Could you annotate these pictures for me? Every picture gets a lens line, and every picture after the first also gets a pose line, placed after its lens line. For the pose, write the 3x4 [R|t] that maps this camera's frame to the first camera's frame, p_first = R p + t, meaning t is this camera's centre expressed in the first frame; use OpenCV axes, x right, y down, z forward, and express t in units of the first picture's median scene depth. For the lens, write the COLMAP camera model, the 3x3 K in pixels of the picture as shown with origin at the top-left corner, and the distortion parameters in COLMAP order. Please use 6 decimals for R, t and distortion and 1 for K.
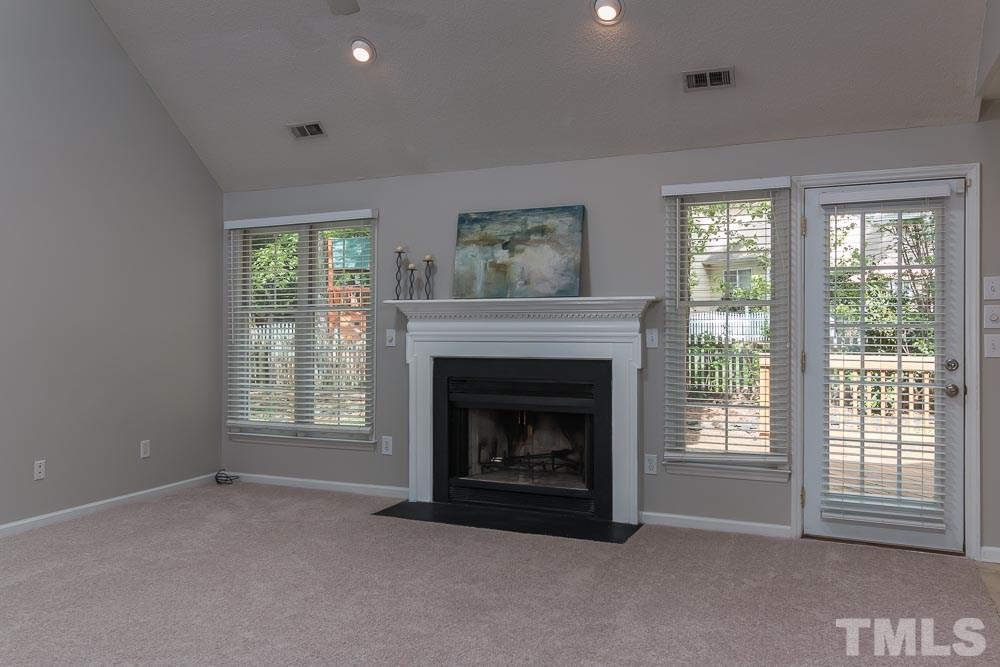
lens RADIAL K [[798.8, 0, 500.4], [0, 798.8, 313.8], [0, 0, 1]] dist [-0.004070, -0.002651]
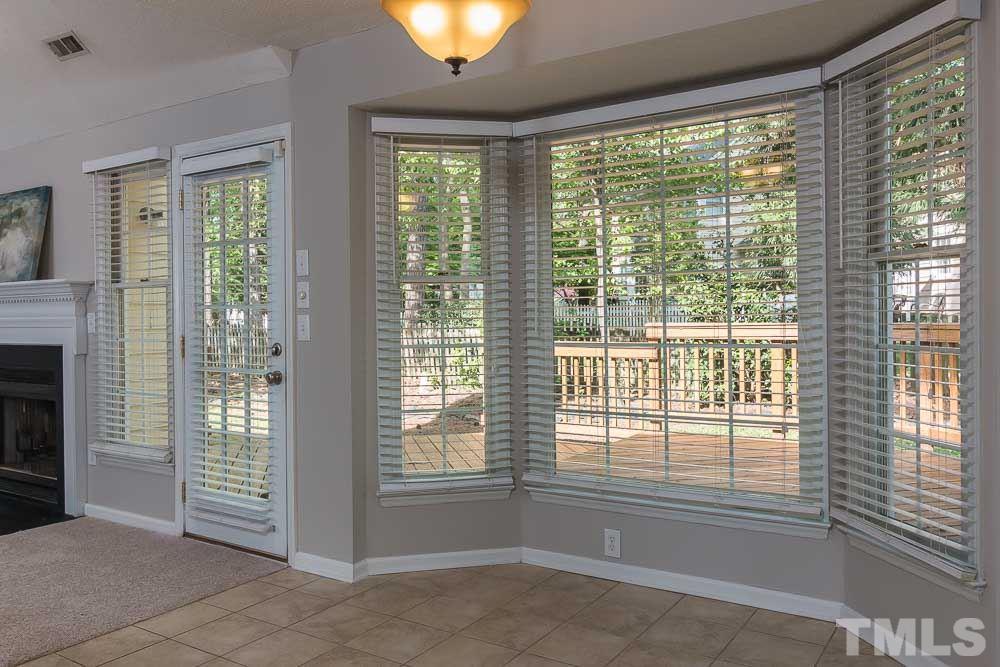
lens RADIAL K [[774.6, 0, 501.7], [0, 774.6, 302.4], [0, 0, 1]] dist [0.014762, 0.007485]
pose [[0.989663, -0.010352, -0.143036, 0.786037], [0.009650, 0.999938, -0.005602, 0.016185], [0.143085, 0.004164, 0.989702, 0.142306]]
